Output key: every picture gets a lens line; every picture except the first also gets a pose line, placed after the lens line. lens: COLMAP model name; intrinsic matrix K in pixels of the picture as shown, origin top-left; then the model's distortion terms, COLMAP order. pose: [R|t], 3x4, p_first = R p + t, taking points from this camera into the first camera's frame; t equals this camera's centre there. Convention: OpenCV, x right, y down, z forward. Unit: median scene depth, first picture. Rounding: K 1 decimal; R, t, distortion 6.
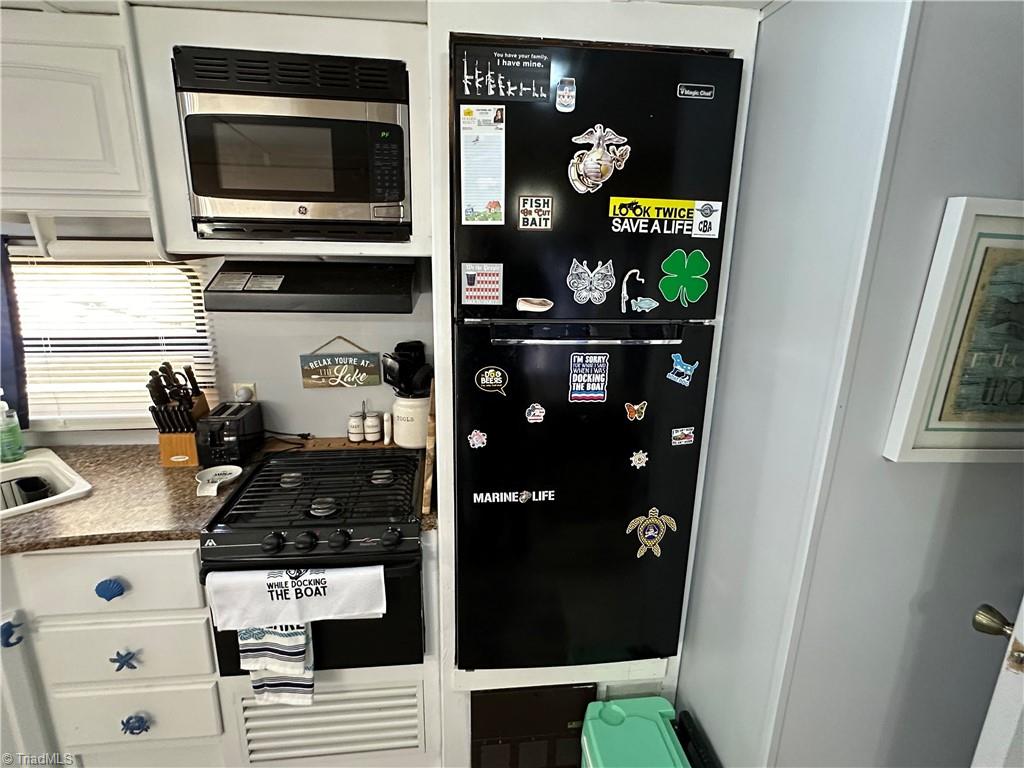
lens RADIAL K [[529.4, 0, 511.5], [0, 529.4, 389.1], [0, 0, 1]] dist [0.003527, 0.000297]
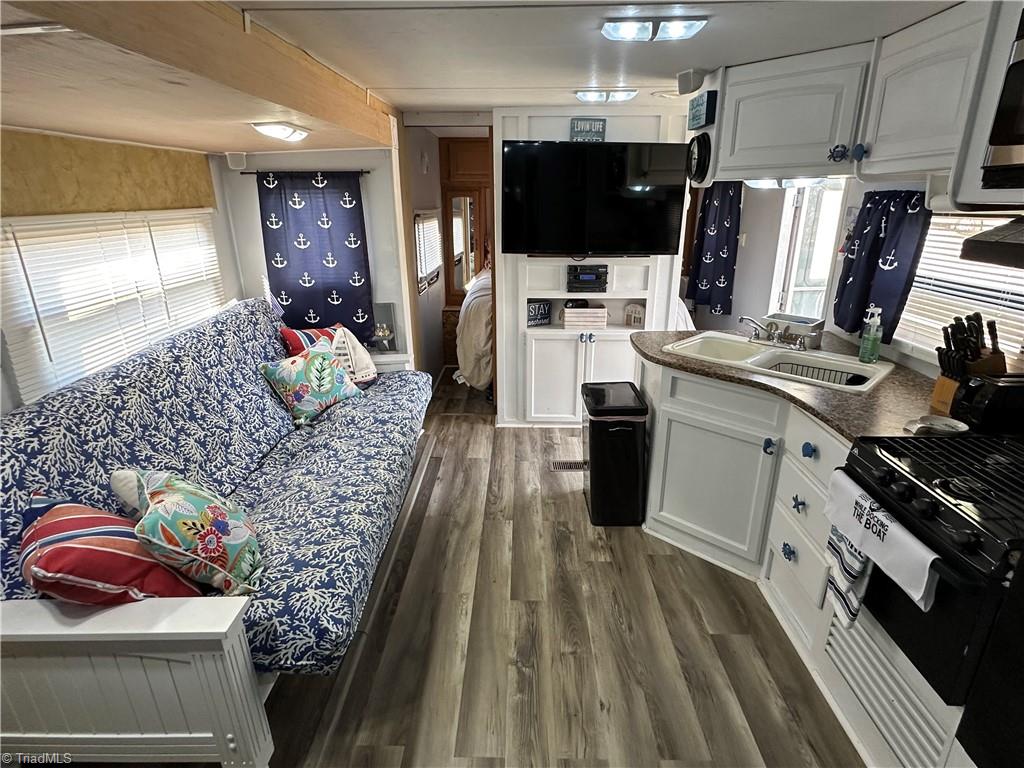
lens RADIAL K [[529.4, 0, 511.8], [0, 529.4, 383.0], [0, 0, 1]] dist [0.003527, 0.000297]
pose [[-0.133384, 0.308542, -0.941812, 0.620009], [-0.256234, 0.907257, 0.333511, -0.048992], [0.957368, 0.285810, -0.041954, 0.267222]]
